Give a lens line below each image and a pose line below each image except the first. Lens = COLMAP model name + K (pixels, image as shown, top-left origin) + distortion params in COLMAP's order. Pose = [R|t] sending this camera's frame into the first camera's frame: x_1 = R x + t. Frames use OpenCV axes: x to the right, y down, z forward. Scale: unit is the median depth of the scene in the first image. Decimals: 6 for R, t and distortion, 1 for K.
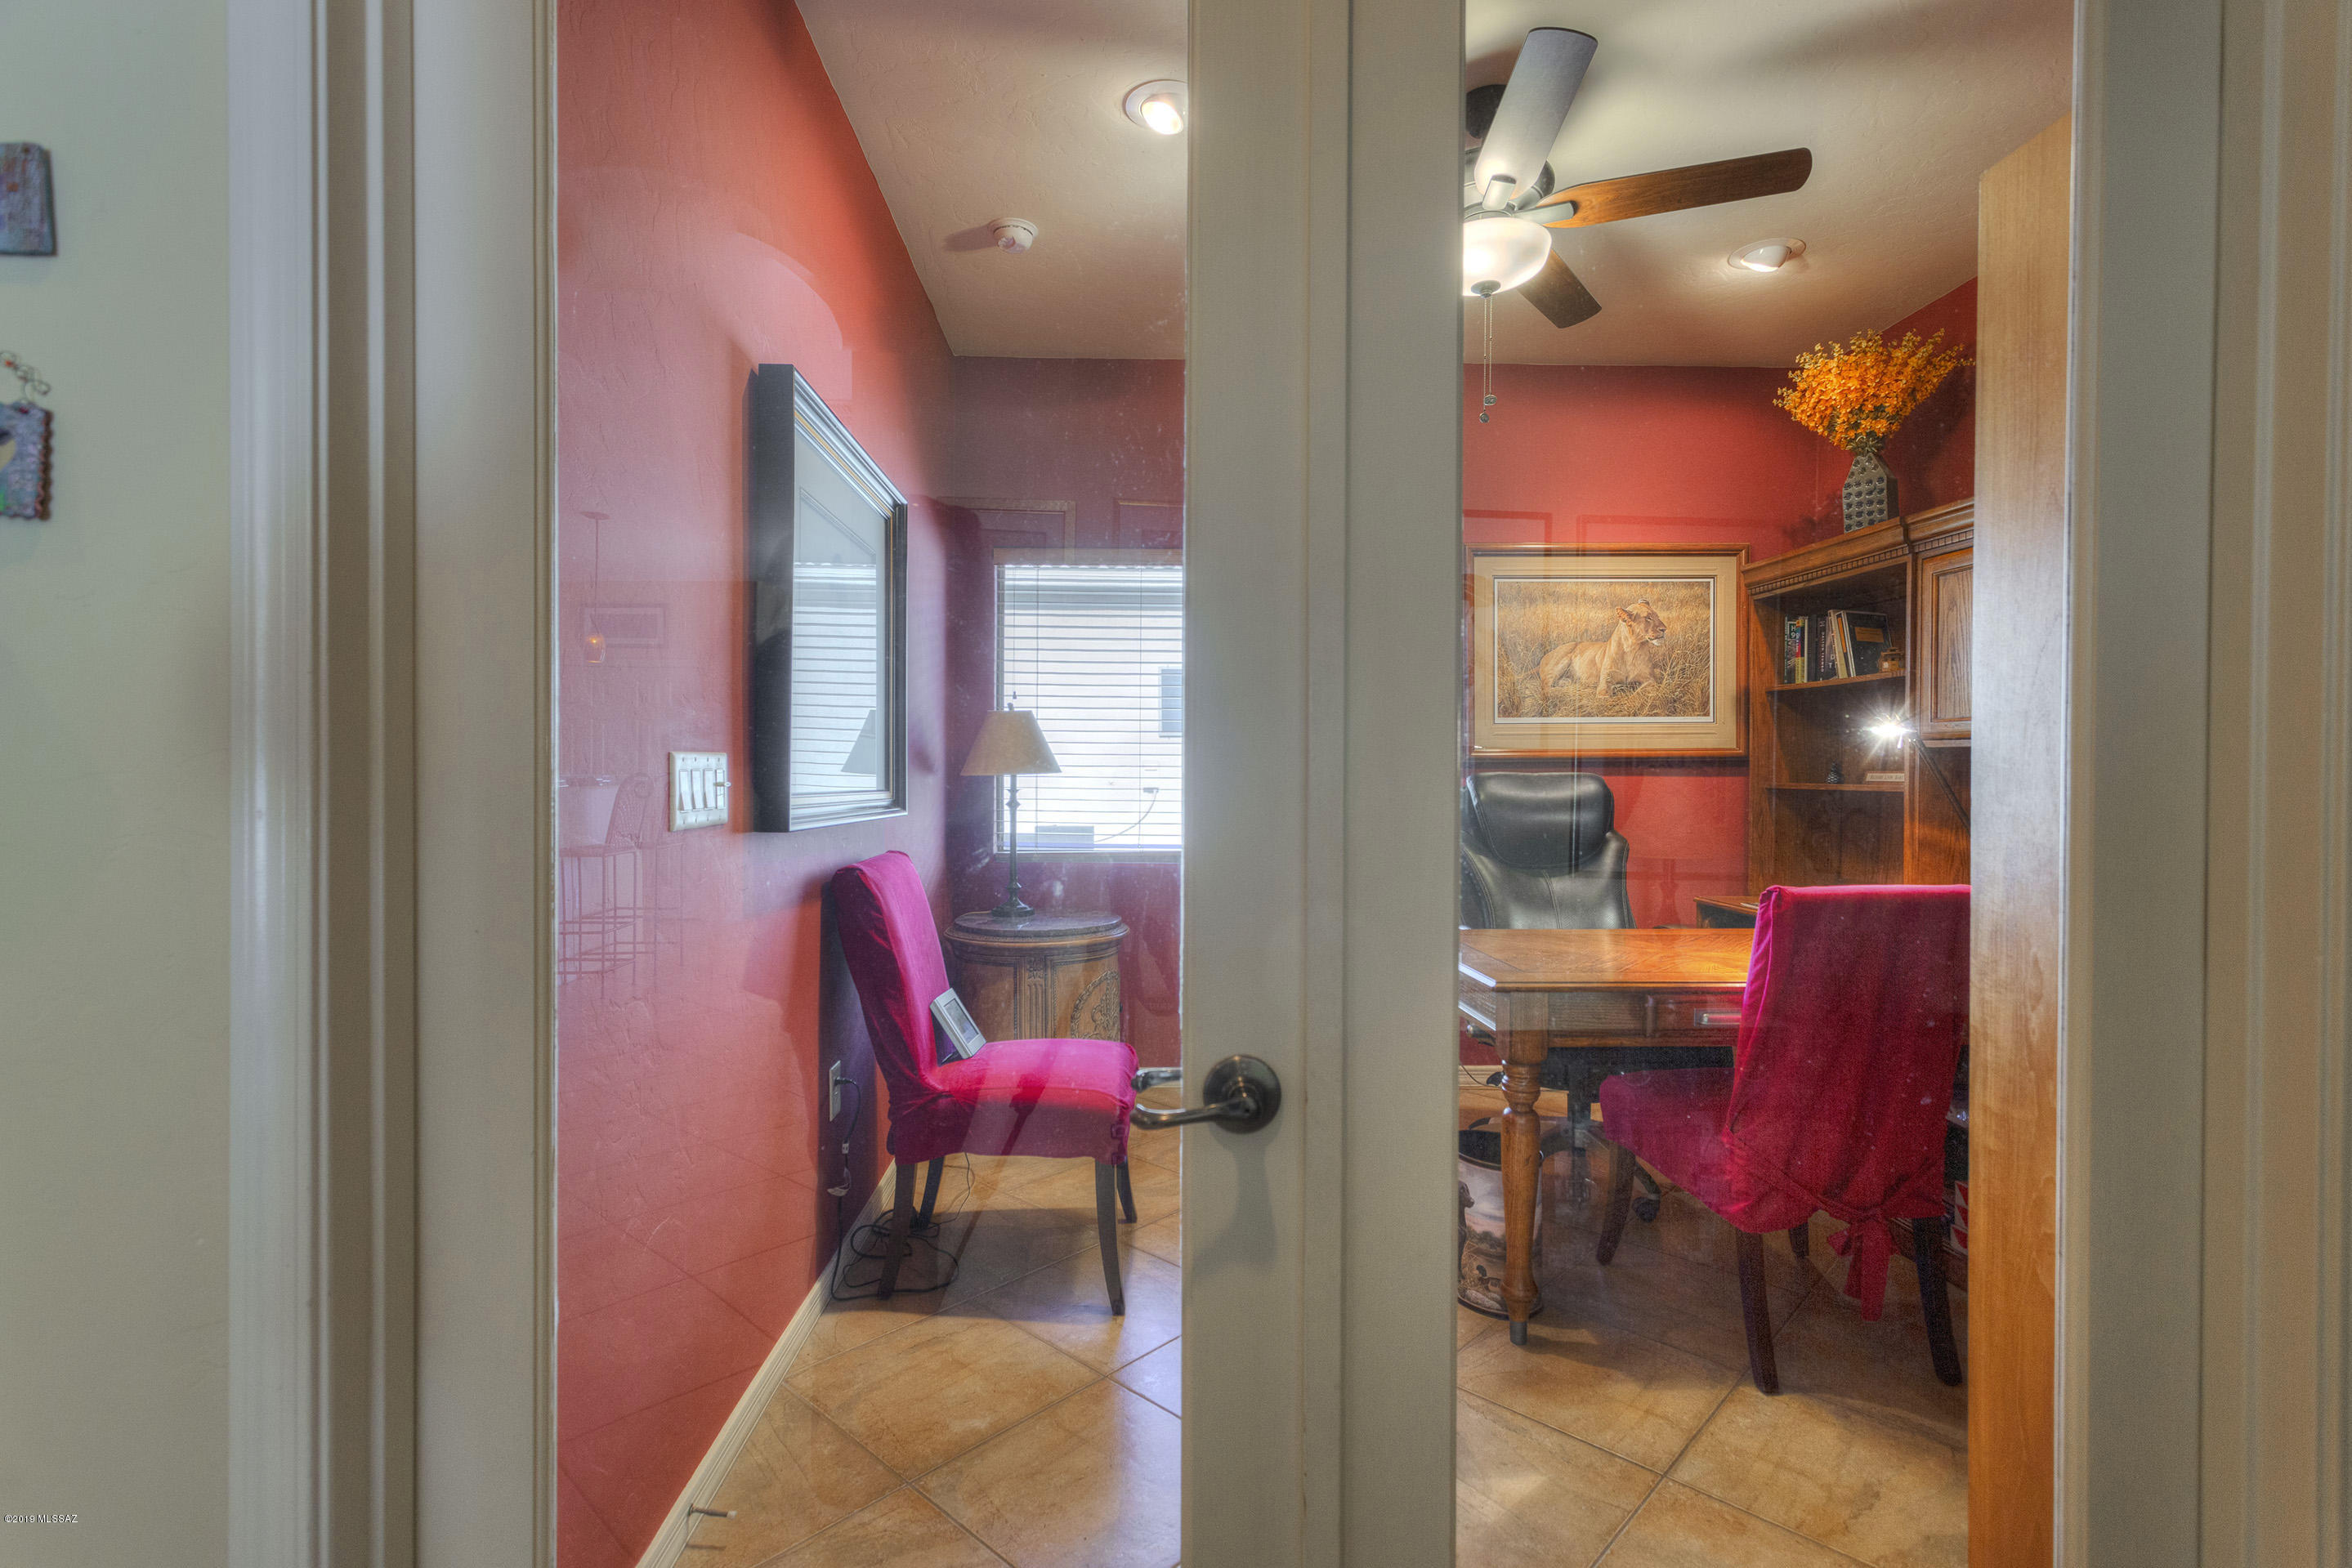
lens RADIAL K [[1141.1, 0, 1179.3], [0, 1141.1, 781.8], [0, 0, 1]] dist [0.032619, 0.001050]
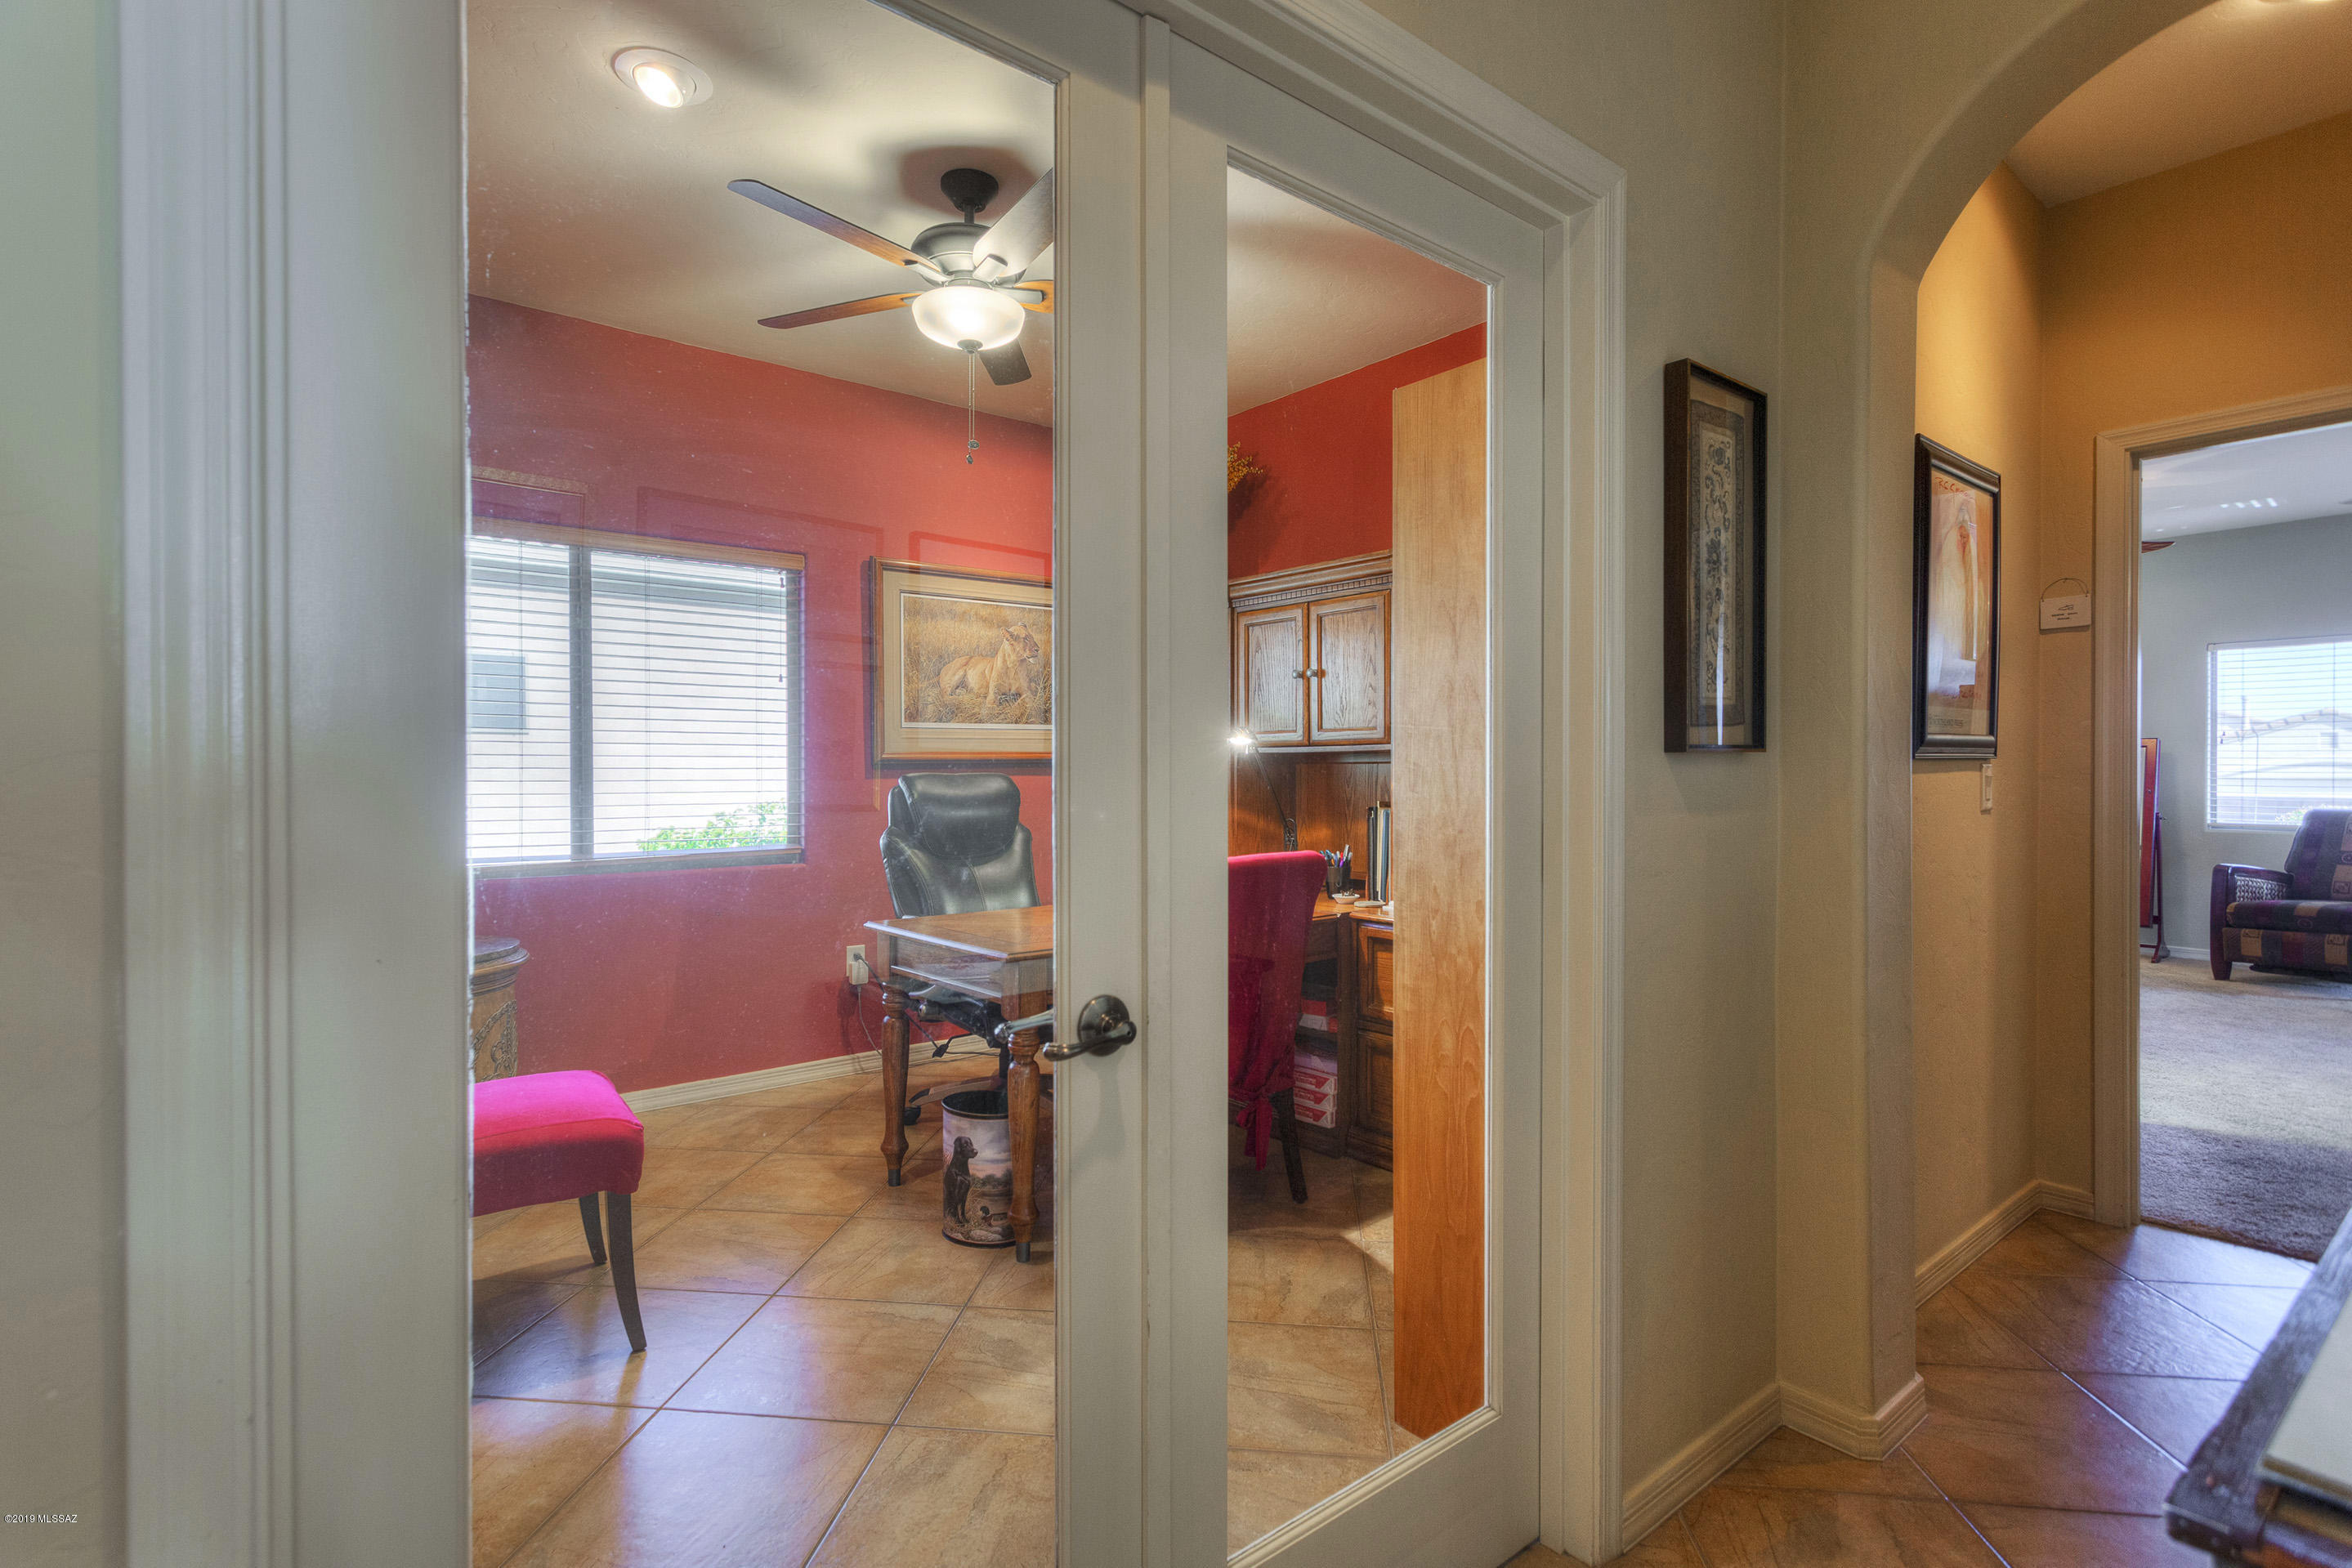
lens RADIAL K [[1141.1, 0, 1181.0], [0, 1141.1, 777.3], [0, 0, 1]] dist [0.032619, 0.001050]
pose [[0.797987, -0.007749, 0.602625, -0.190773], [0.010799, 0.999941, -0.001443, 0.000511], [-0.602578, 0.007659, 0.798023, -0.018052]]
